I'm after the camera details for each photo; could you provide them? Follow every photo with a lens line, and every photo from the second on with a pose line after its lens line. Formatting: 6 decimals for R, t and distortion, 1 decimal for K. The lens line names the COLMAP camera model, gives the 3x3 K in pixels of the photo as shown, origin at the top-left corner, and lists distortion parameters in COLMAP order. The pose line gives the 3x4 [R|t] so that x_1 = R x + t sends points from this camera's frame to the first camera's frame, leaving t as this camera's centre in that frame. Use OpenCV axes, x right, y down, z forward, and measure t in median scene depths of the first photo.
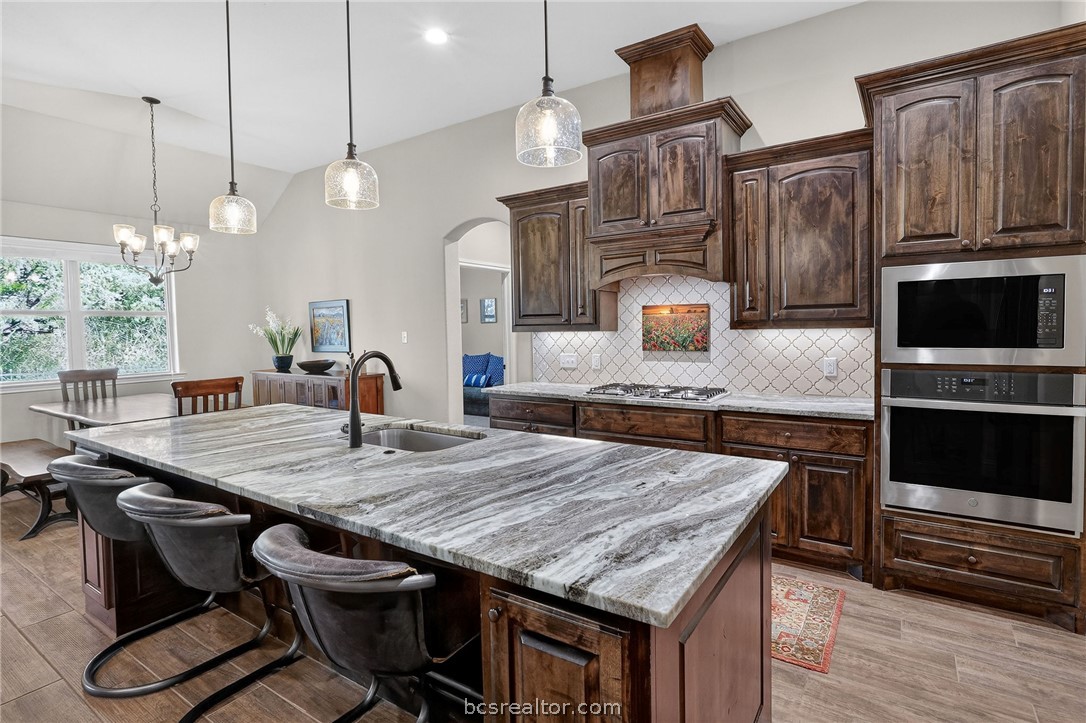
lens RADIAL K [[533.6, 0, 565.4], [0, 533.6, 347.7], [0, 0, 1]] dist [-0.012102, 0.000239]
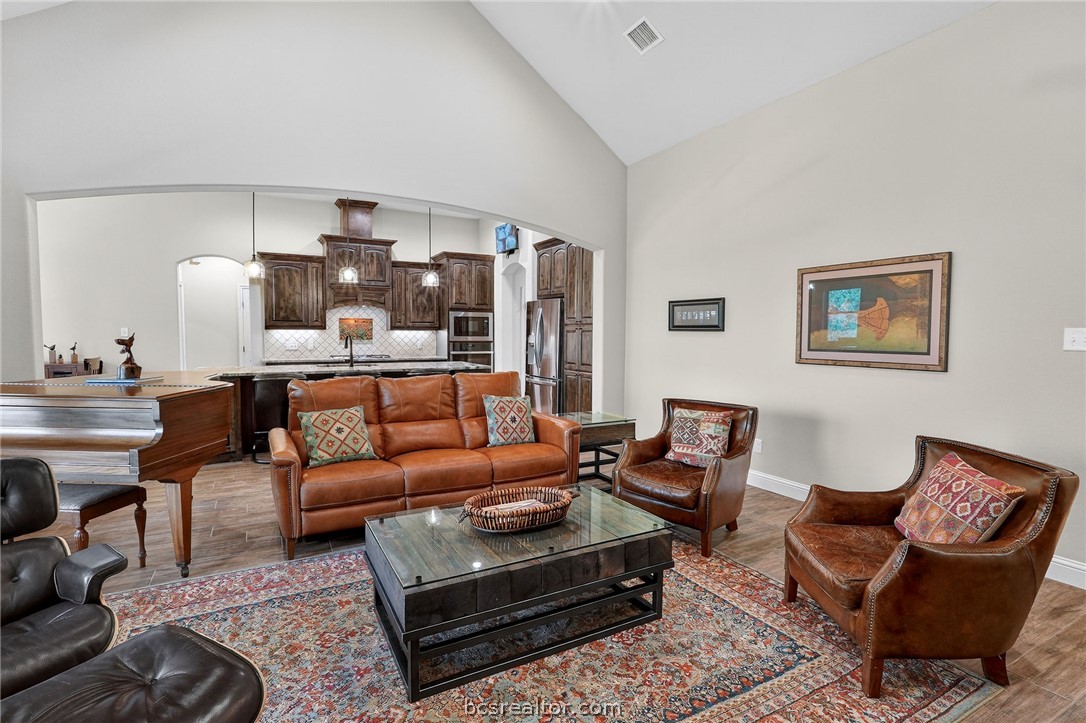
lens RADIAL K [[514.6, 0, 539.2], [0, 514.6, 362.0], [0, 0, 1]] dist [-0.030226, 0.013196]
pose [[0.486512, -0.027855, 0.873230, -1.300236], [0.021248, 0.999573, 0.020047, 0.073110], [-0.873416, 0.008802, 0.486896, -0.688912]]
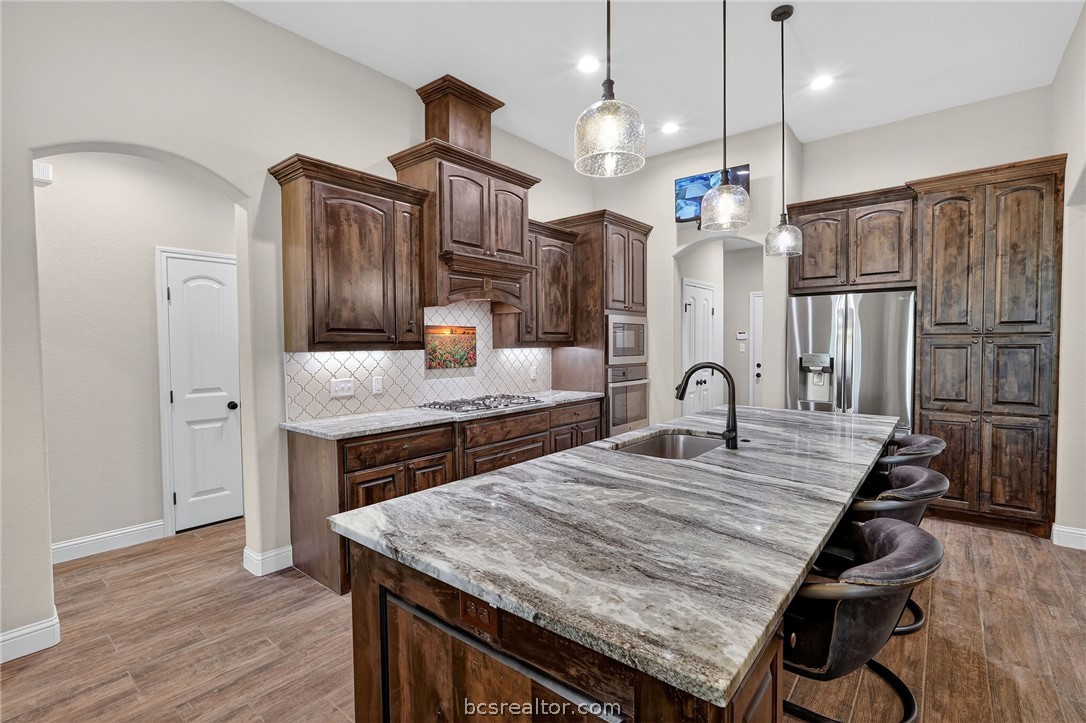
lens RADIAL K [[498.9, 0, 545.4], [0, 498.9, 360.0], [0, 0, 1]] dist [-0.026743, 0.011906]
pose [[0.112626, -0.016264, 0.993504, -0.824002], [0.044413, 0.998949, 0.011319, -0.013947], [-0.992644, 0.042850, 0.113230, 0.713563]]
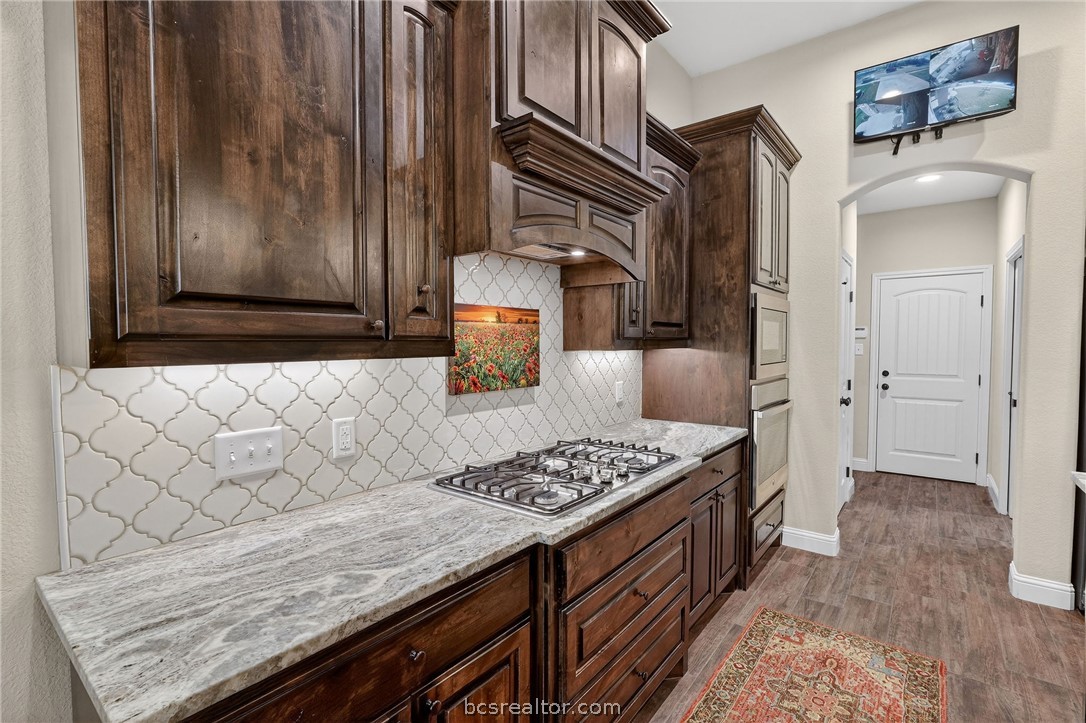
lens RADIAL K [[498.9, 0, 545.4], [0, 498.9, 360.0], [0, 0, 1]] dist [-0.026743, 0.011906]
pose [[0.088321, -0.021547, 0.995859, -0.317407], [0.038076, 0.999108, 0.018240, -0.033770], [-0.995364, 0.036307, 0.089063, 0.932752]]
